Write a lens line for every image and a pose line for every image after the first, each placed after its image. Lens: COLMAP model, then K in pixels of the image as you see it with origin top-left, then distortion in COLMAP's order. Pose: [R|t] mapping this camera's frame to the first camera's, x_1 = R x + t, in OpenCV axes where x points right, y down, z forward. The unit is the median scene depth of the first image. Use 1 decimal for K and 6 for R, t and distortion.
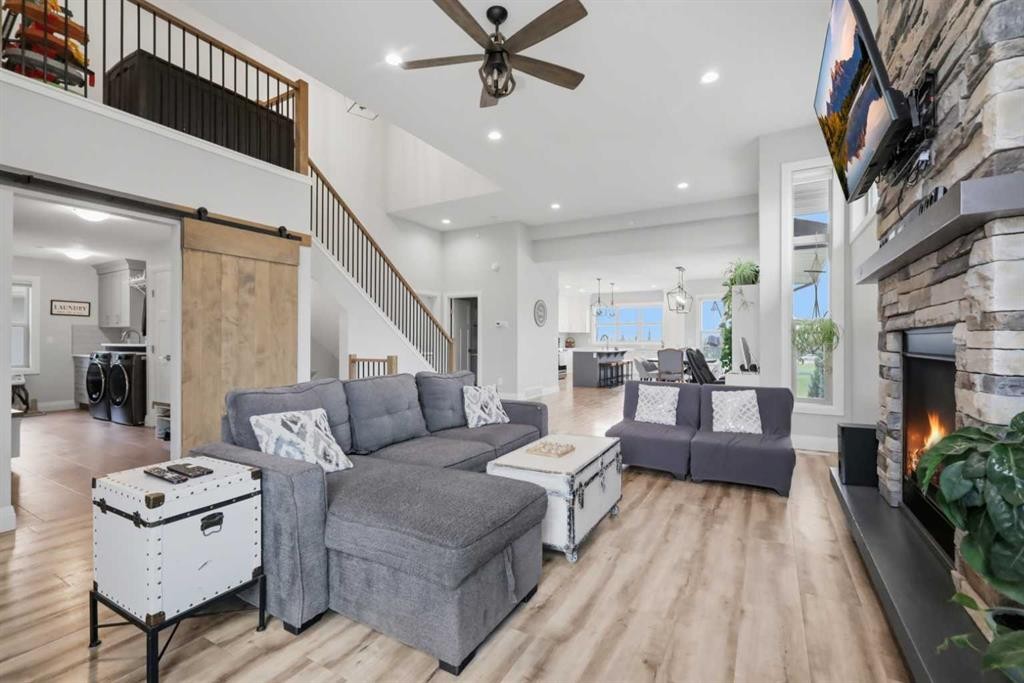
lens RADIAL K [[448.0, 0, 510.3], [0, 448.0, 337.4], [0, 0, 1]] dist [0.003825, 0.000303]
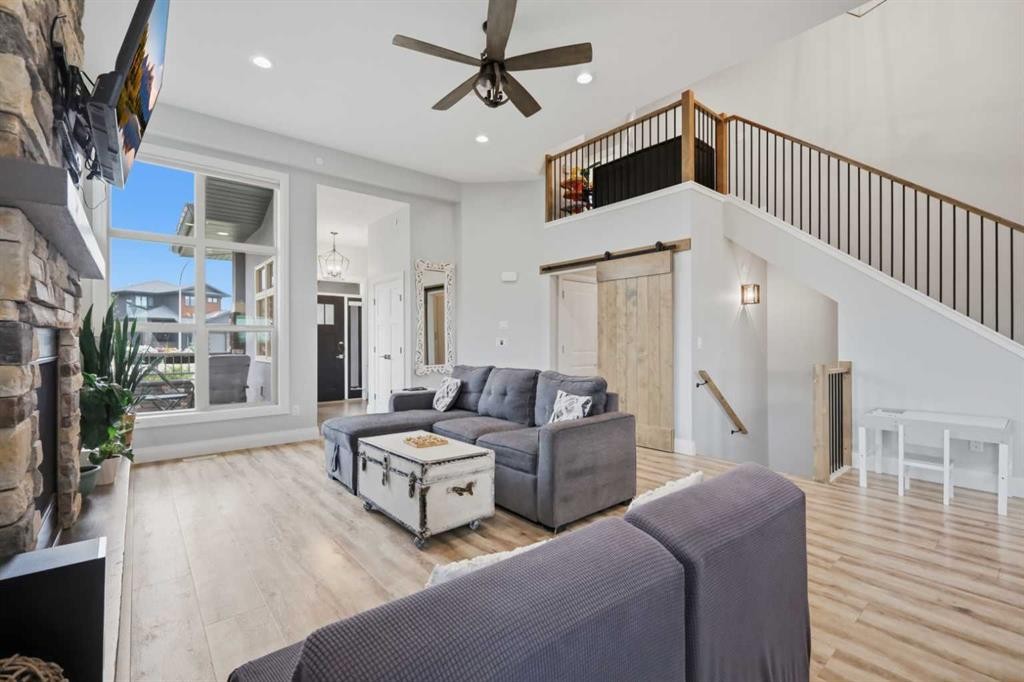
lens RADIAL K [[448.0, 0, 511.1], [0, 448.0, 343.3], [0, 0, 1]] dist [0.003825, 0.000303]
pose [[-0.340119, 0.000694, -0.940382, 0.849398], [-0.001203, 0.999999, 0.001173, 0.011032], [0.940382, 0.001530, -0.340118, 1.276341]]
